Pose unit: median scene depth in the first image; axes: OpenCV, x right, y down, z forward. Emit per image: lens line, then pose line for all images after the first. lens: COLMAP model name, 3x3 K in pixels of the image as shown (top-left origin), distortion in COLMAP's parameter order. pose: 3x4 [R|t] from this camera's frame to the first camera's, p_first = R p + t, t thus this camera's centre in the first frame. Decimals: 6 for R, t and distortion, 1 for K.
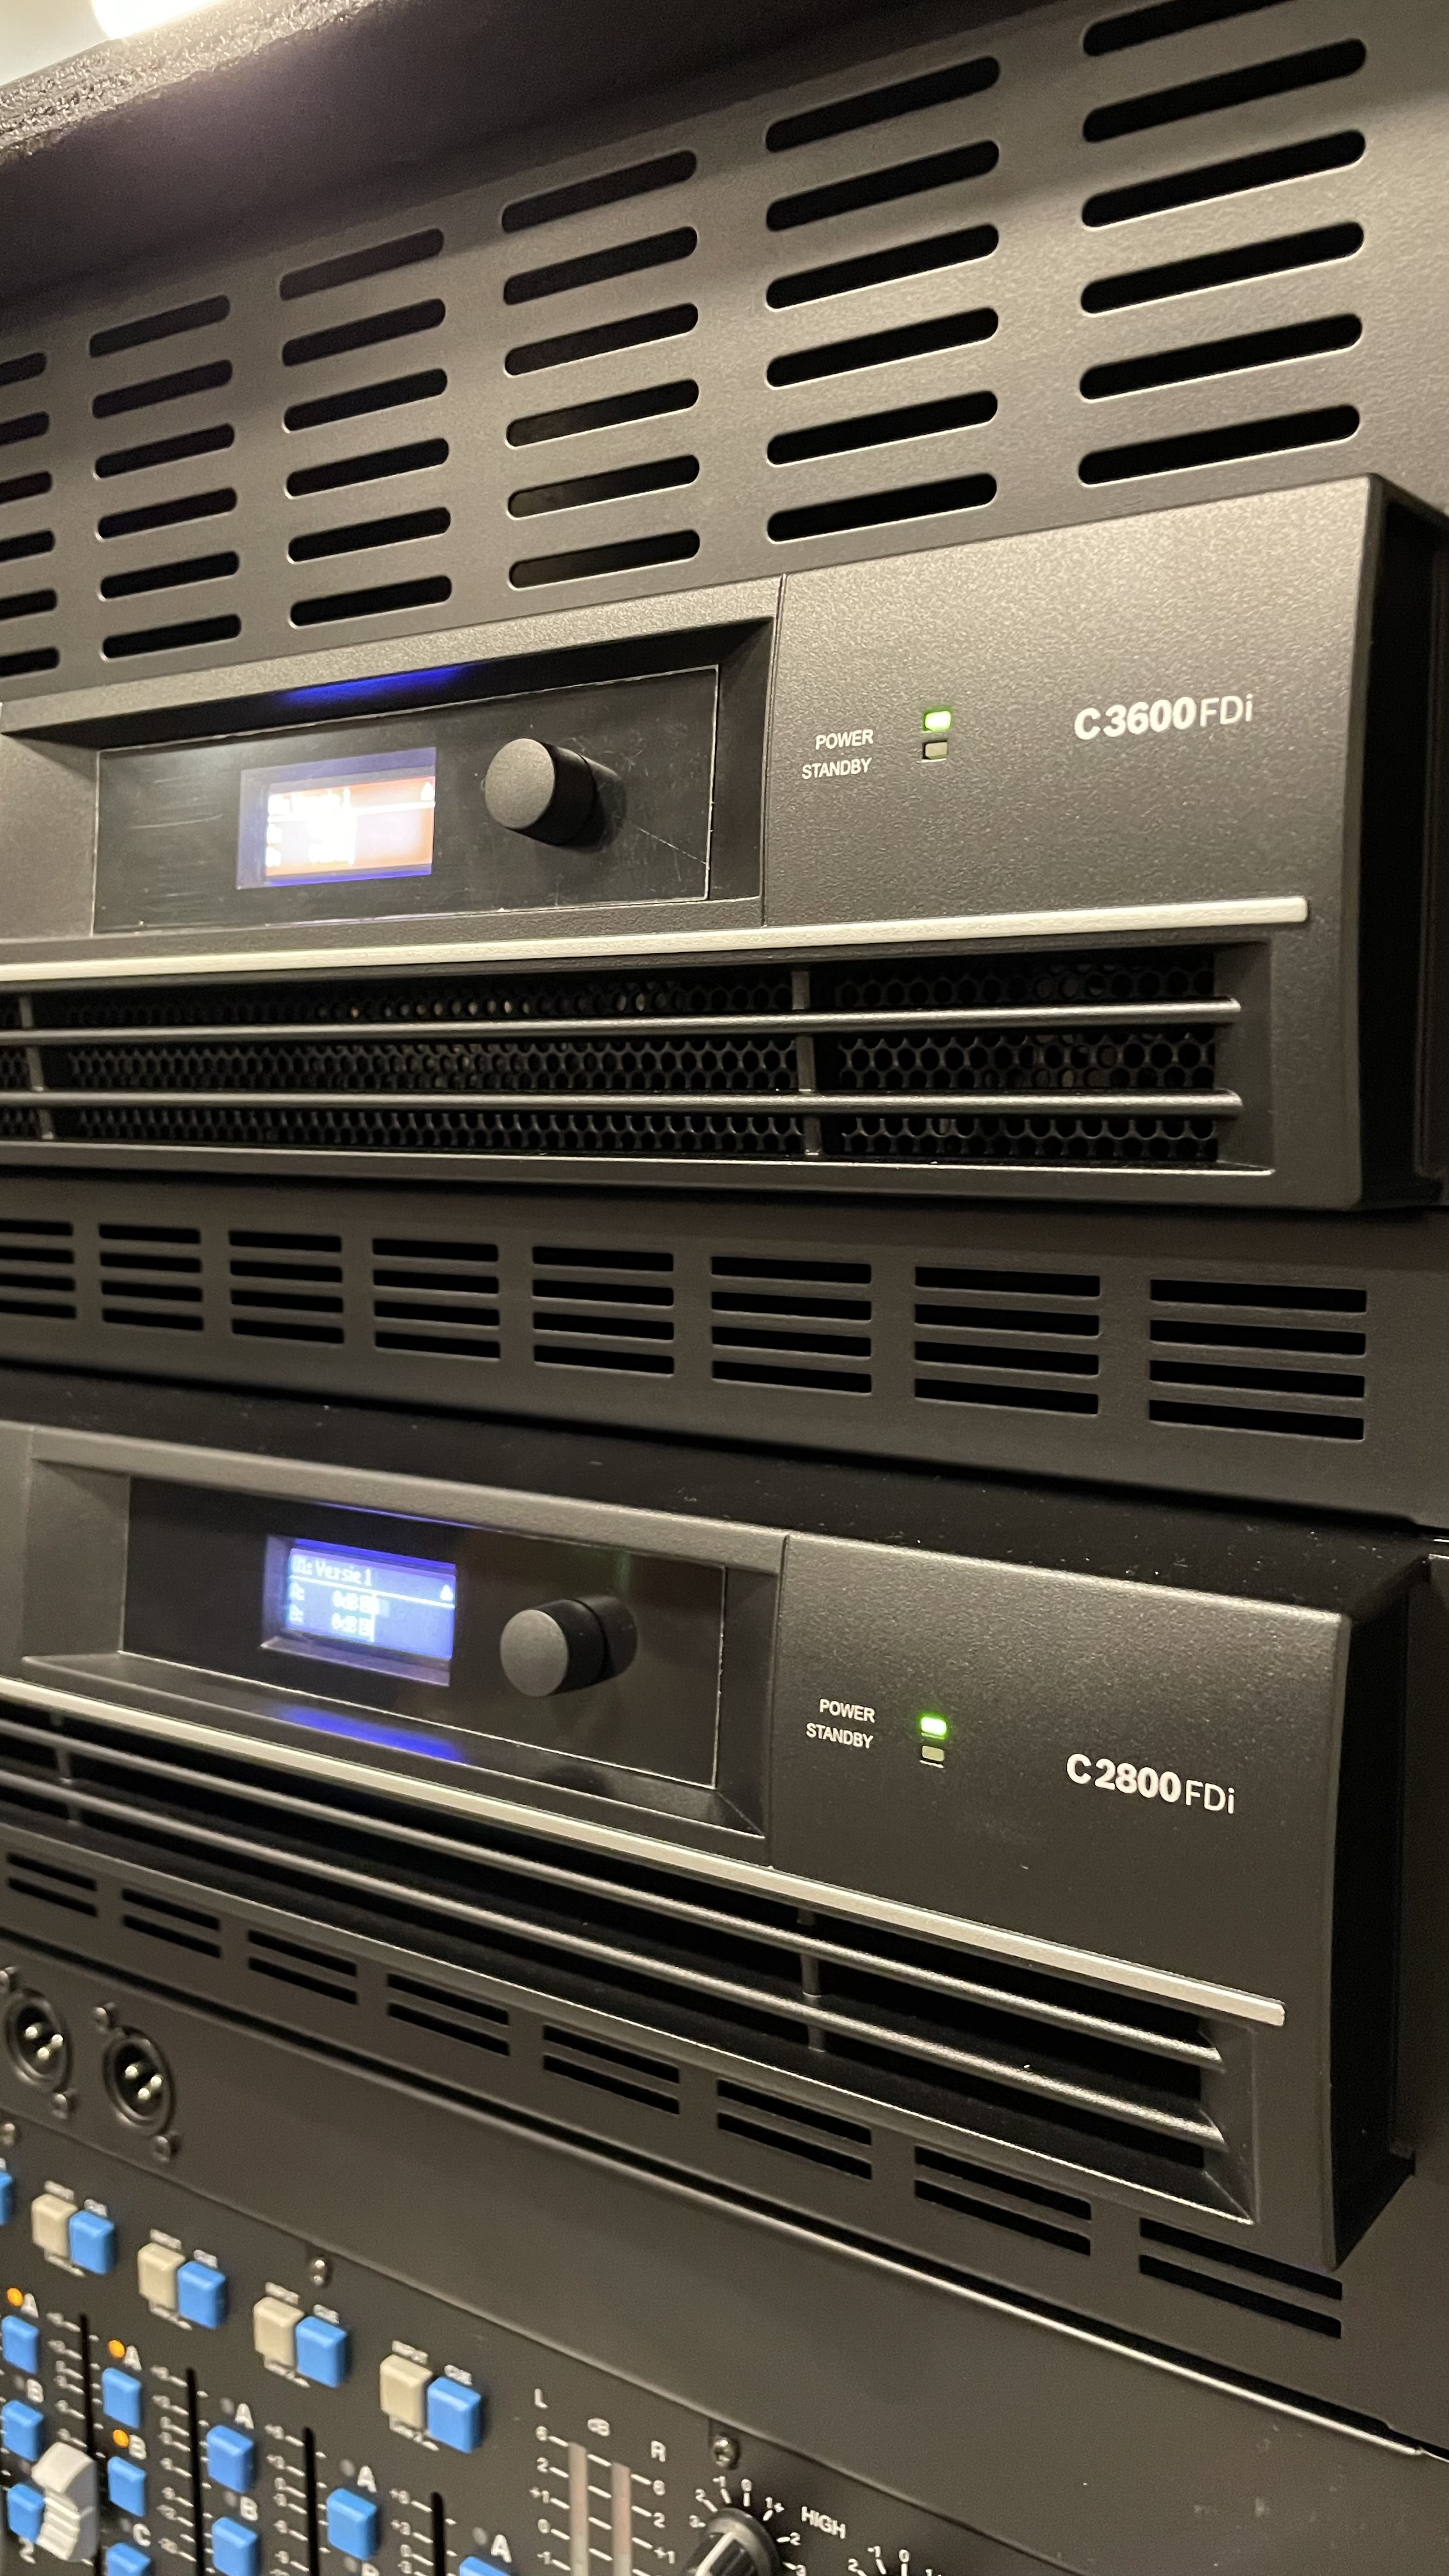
lens RADIAL K [[1987.4, 0, 730.1], [0, 1987.4, 1266.2], [0, 0, 1]] dist [0.095623, -0.144369]
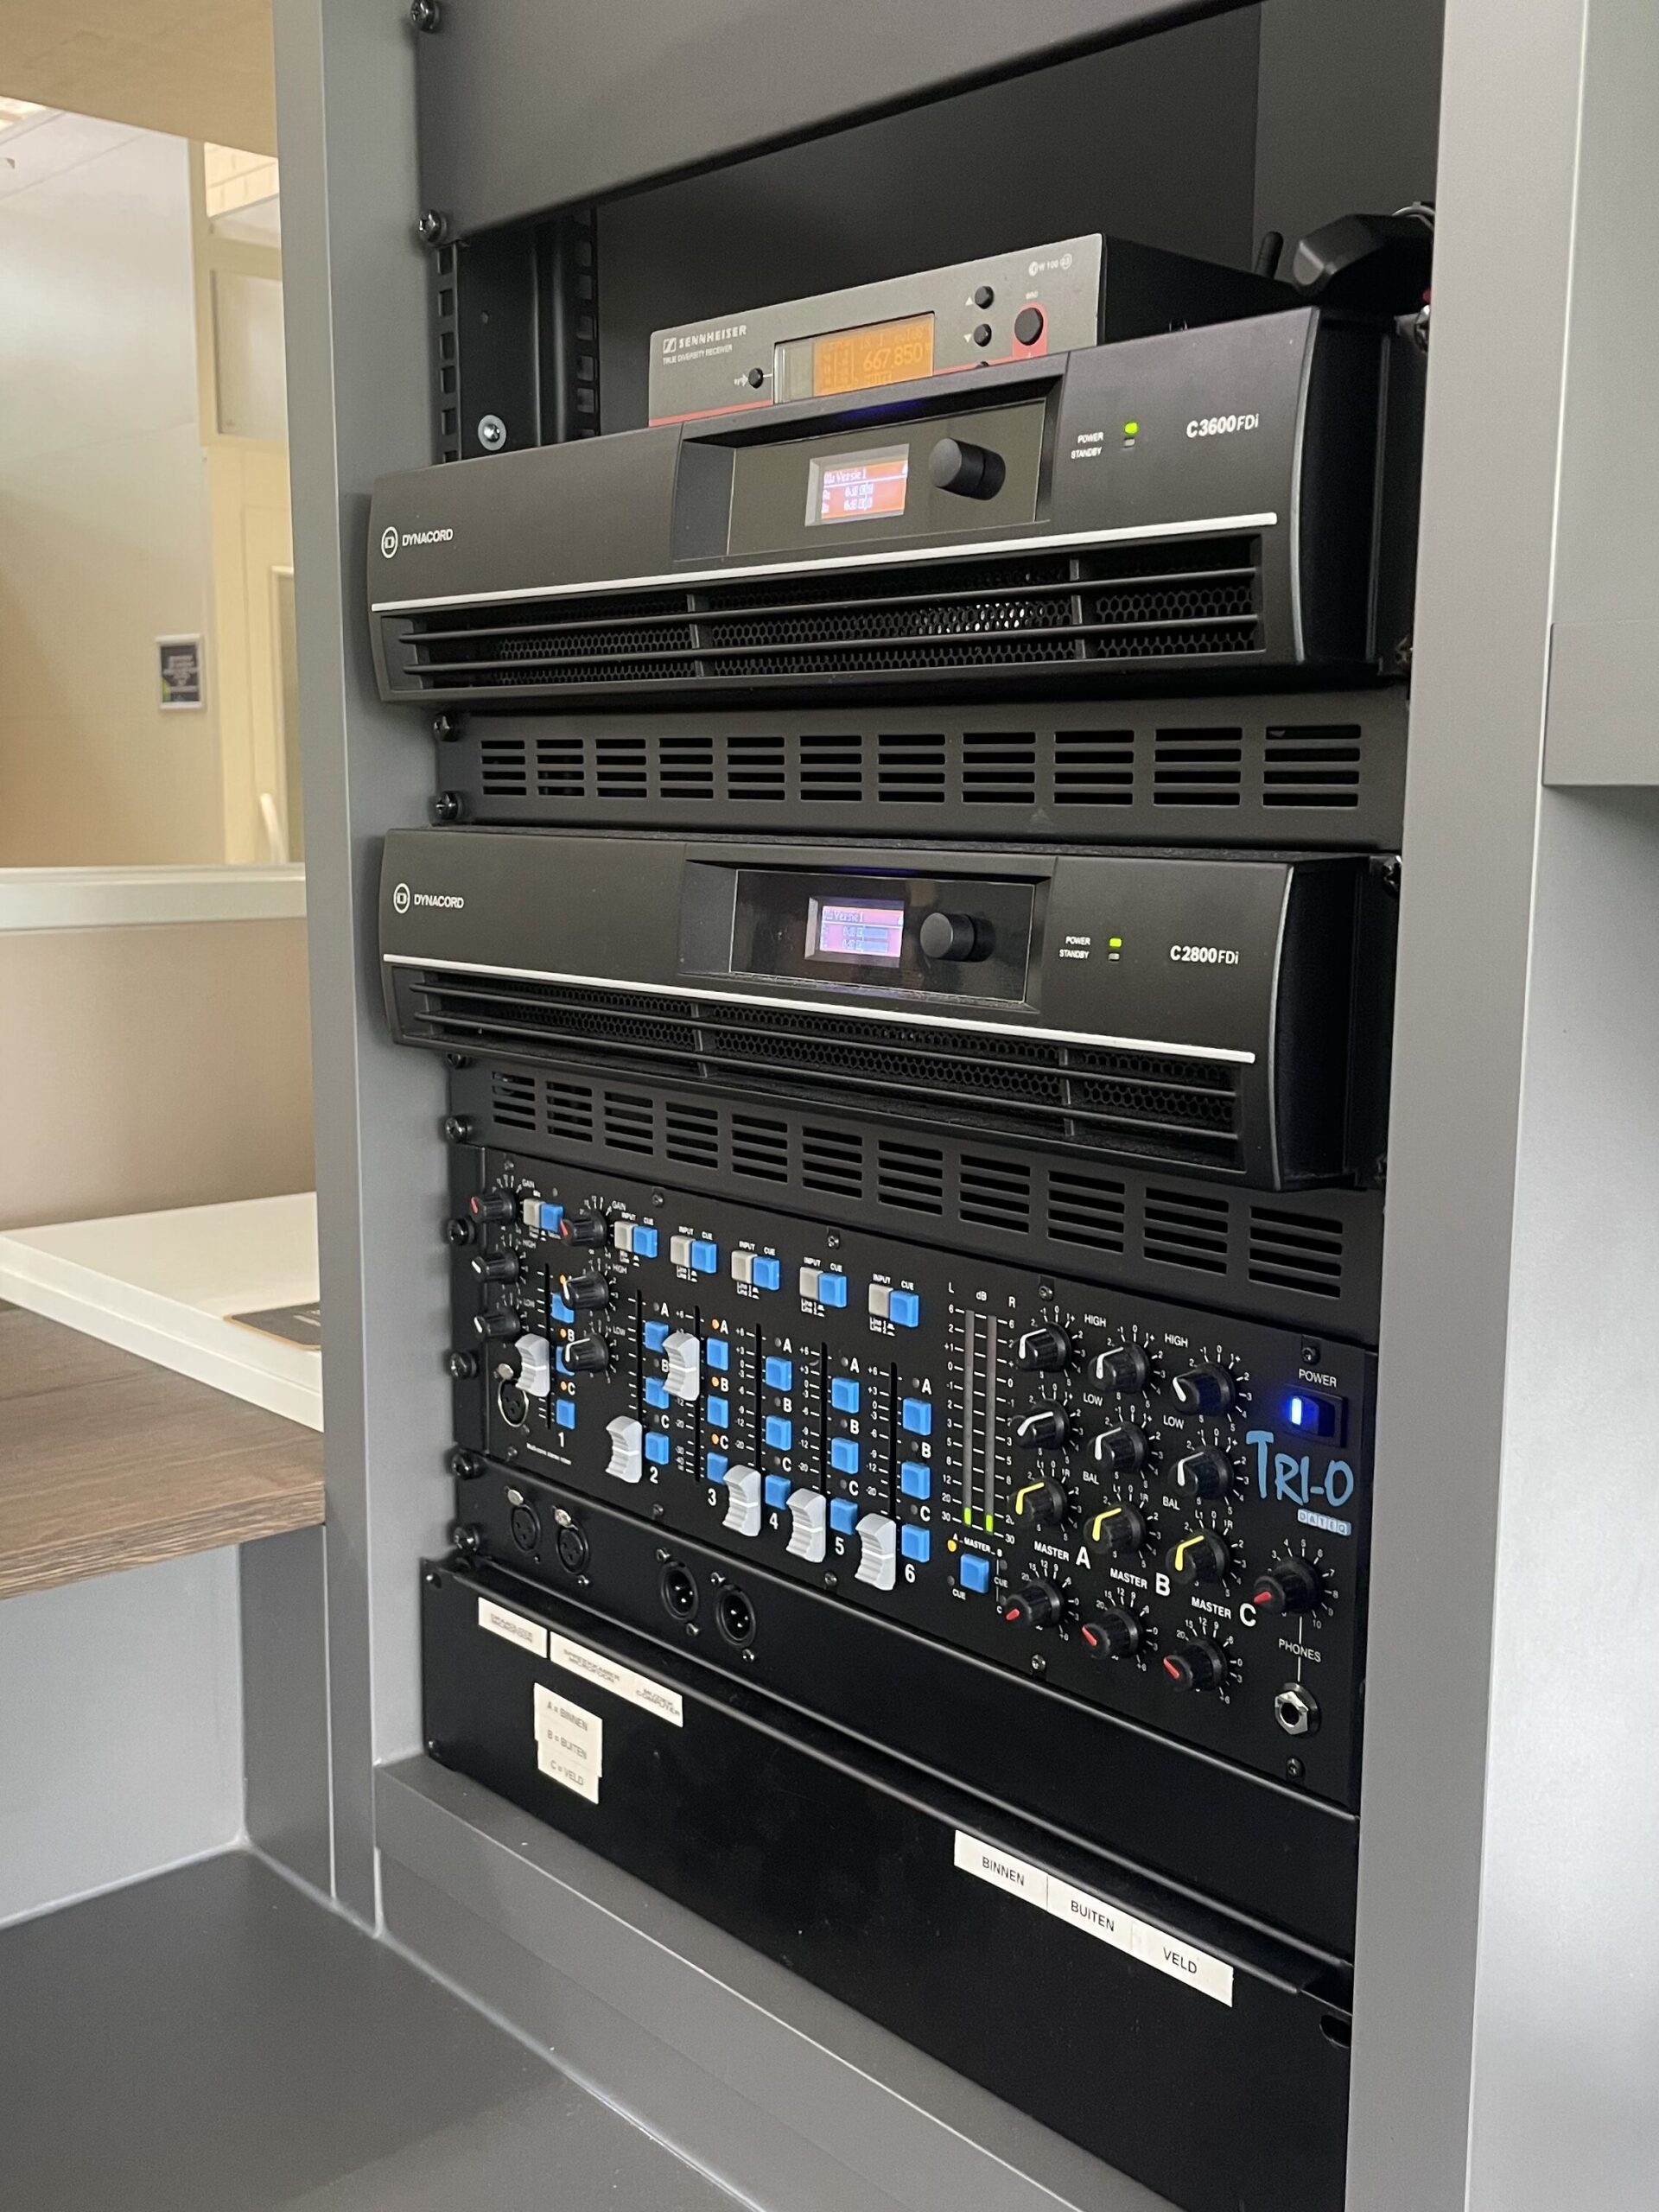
lens RADIAL K [[2255.6, 0, 829.5], [0, 2255.6, 1106.0], [0, 0, 1]] dist [0.166553, -0.008710]
pose [[0.967780, 0.050300, -0.246721, 0.325773], [-0.038047, 0.997806, 0.054185, 0.233562], [0.248905, -0.043052, 0.967571, -1.060823]]
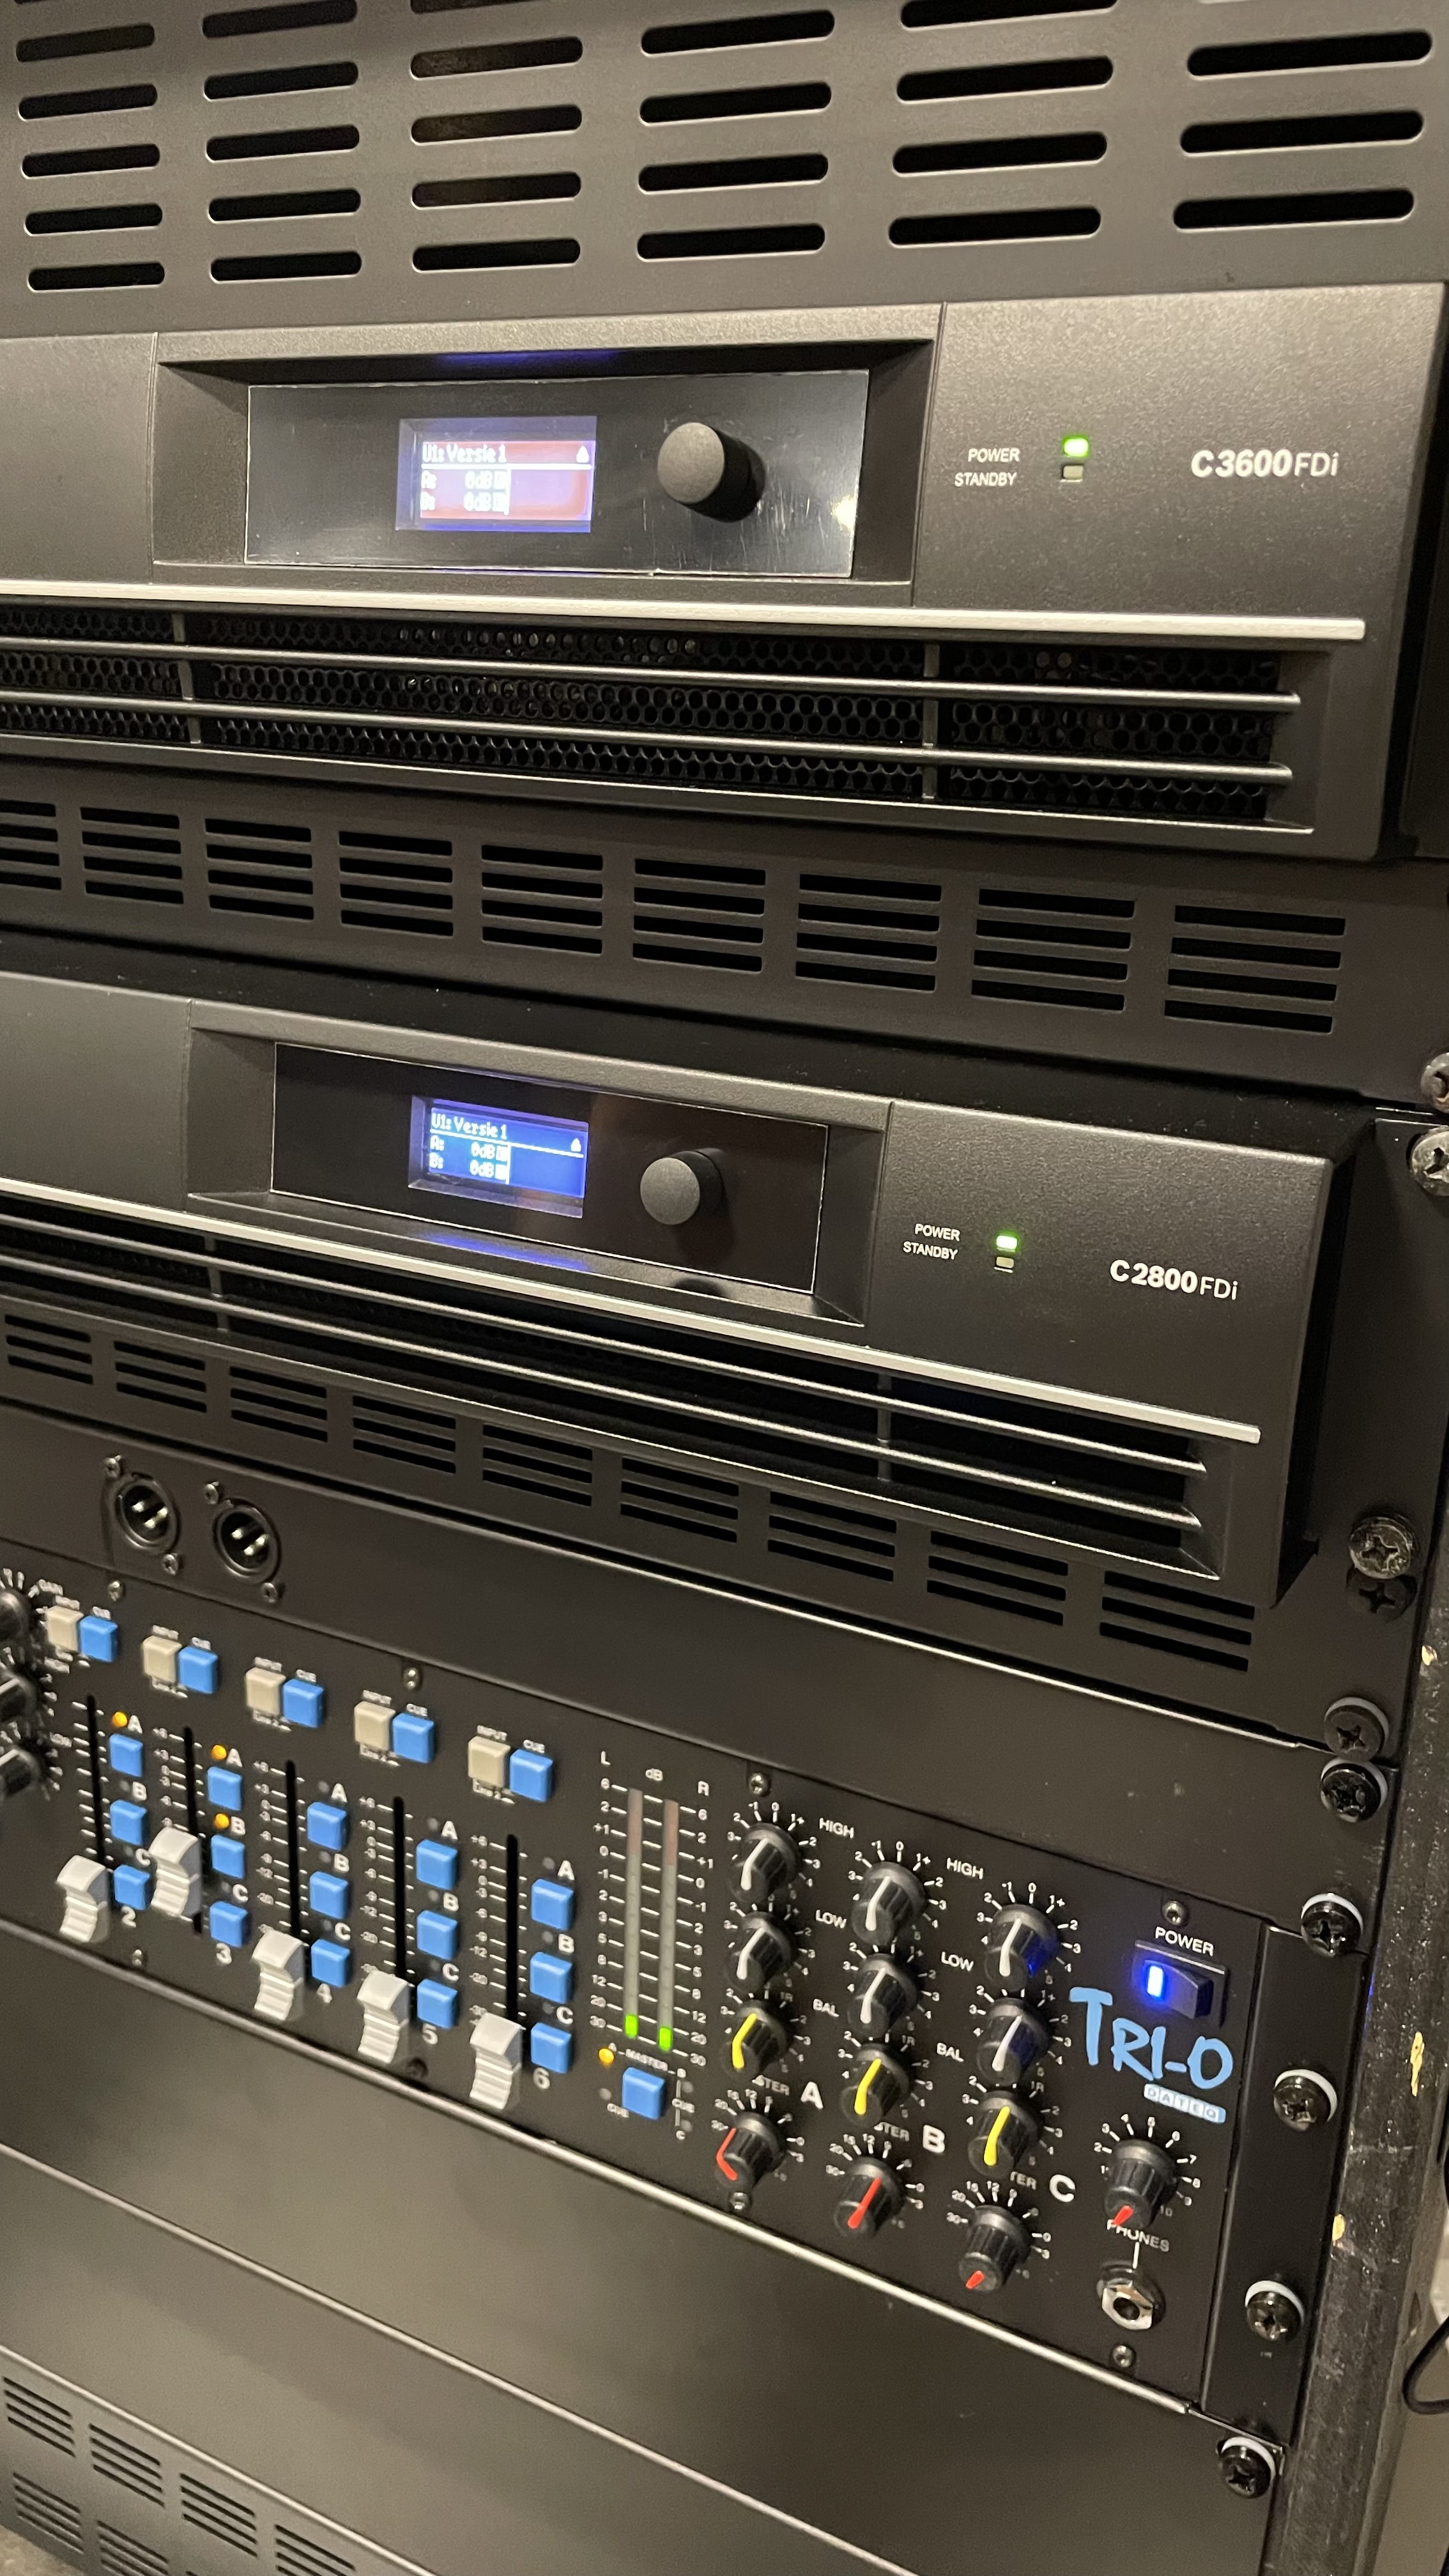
lens RADIAL K [[1987.4, 0, 730.1], [0, 1987.4, 1266.2], [0, 0, 1]] dist [0.095623, -0.144369]
pose [[0.993193, 0.007168, 0.116260, -0.197688], [-0.030796, 0.978748, 0.202741, -0.016343], [-0.112336, -0.204941, 0.972306, -0.235009]]
